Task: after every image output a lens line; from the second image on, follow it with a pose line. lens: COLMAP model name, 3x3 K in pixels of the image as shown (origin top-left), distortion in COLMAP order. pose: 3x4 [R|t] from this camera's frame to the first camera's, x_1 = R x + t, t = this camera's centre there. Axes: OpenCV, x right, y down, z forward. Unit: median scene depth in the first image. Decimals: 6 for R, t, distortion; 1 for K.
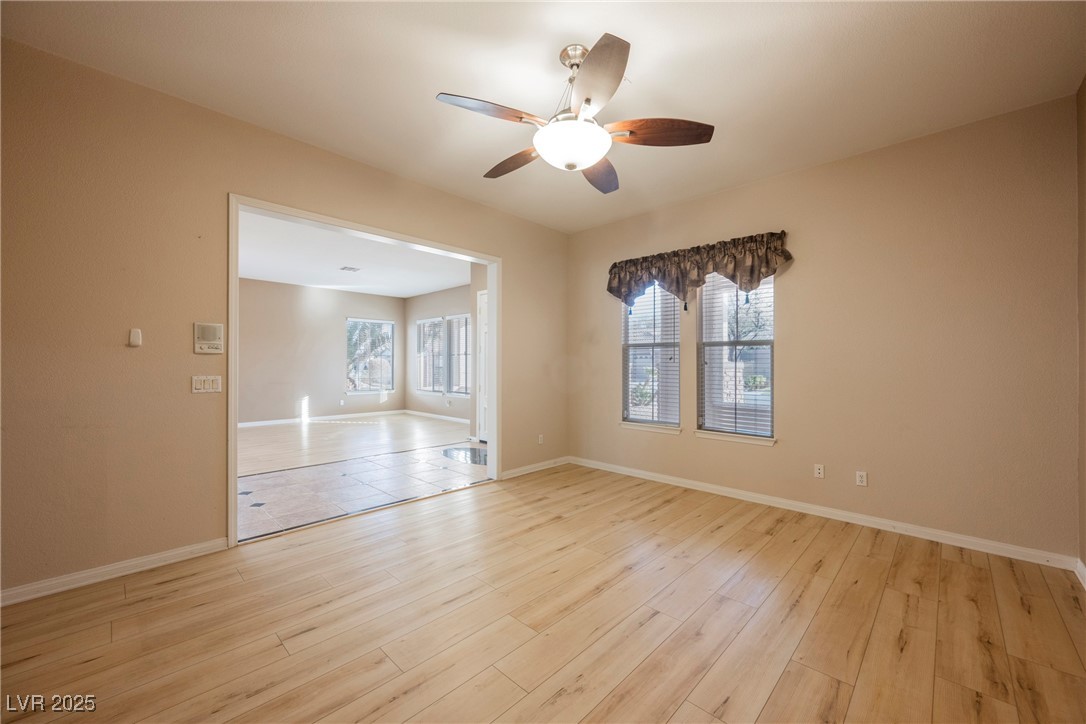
lens RADIAL K [[421.3, 0, 543.0], [0, 421.3, 362.0], [0, 0, 1]] dist [-0.000012, 0.000021]
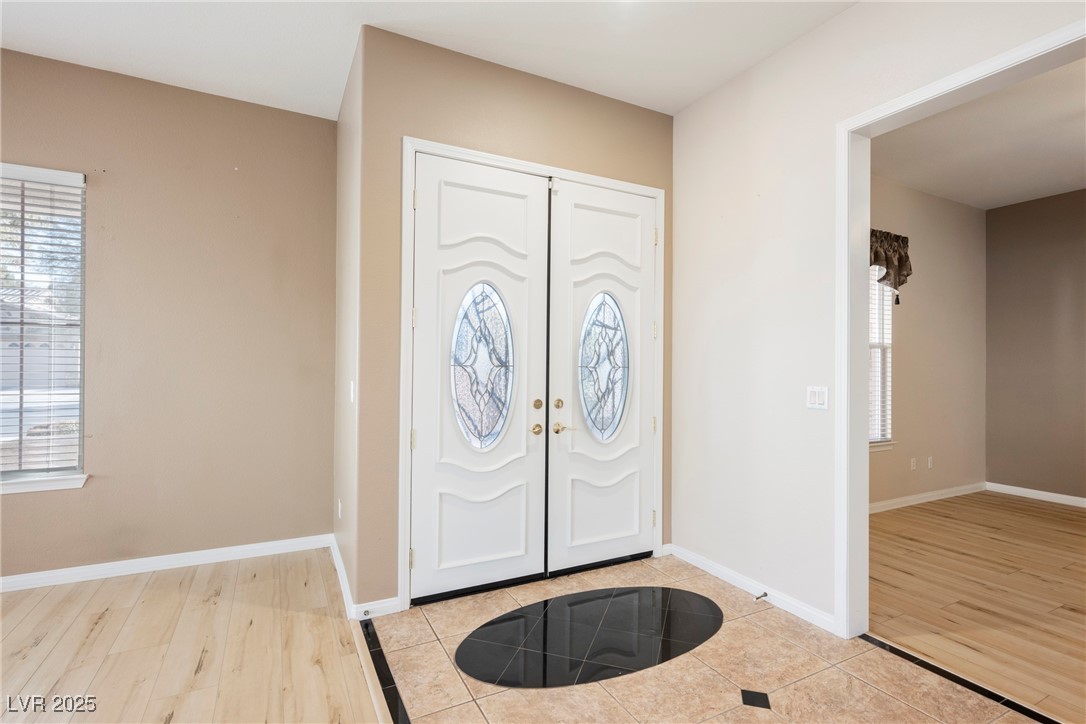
lens RADIAL K [[514.3, 0, 543.0], [0, 514.3, 362.0], [0, 0, 1]] dist [0.002086, 0.000466]
pose [[0.323687, 0.005864, 0.946146, -0.850682], [-0.006306, 0.999972, -0.004040, 0.002978], [-0.946143, -0.004658, 0.323715, 1.336331]]
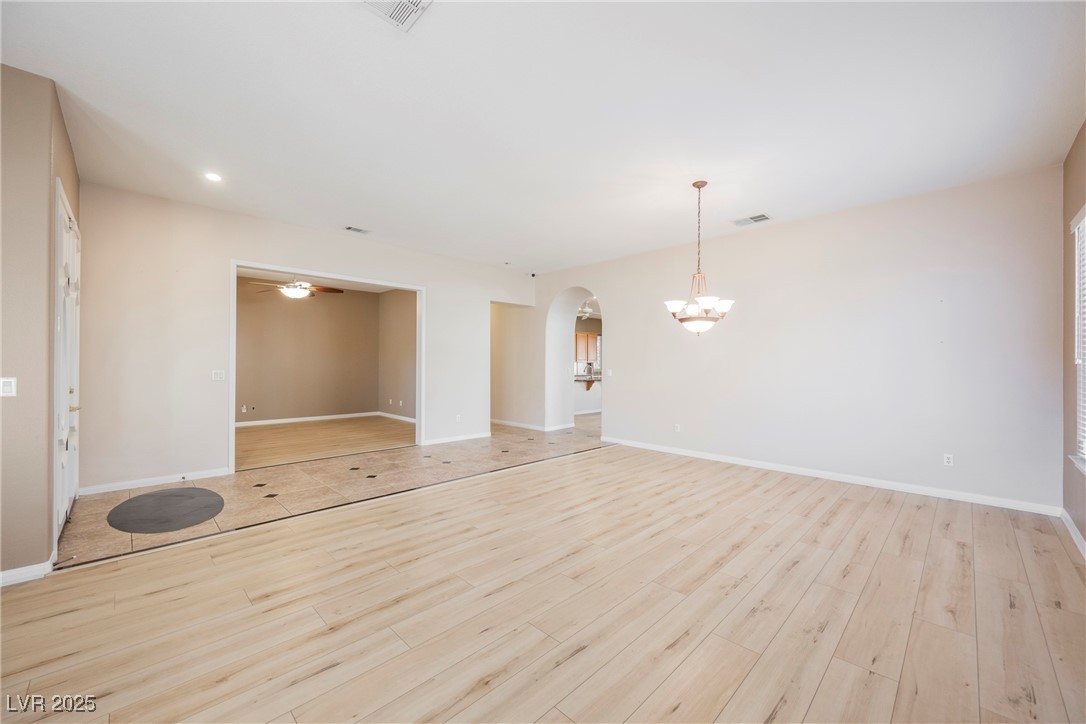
lens RADIAL K [[421.3, 0, 543.0], [0, 421.3, 362.0], [0, 0, 1]] dist [-0.000012, 0.000021]
pose [[-0.999713, -0.006792, 0.022969, -1.075623], [-0.006870, 0.999971, -0.003336, 0.002915], [-0.022945, -0.003493, -0.999731, 2.400355]]
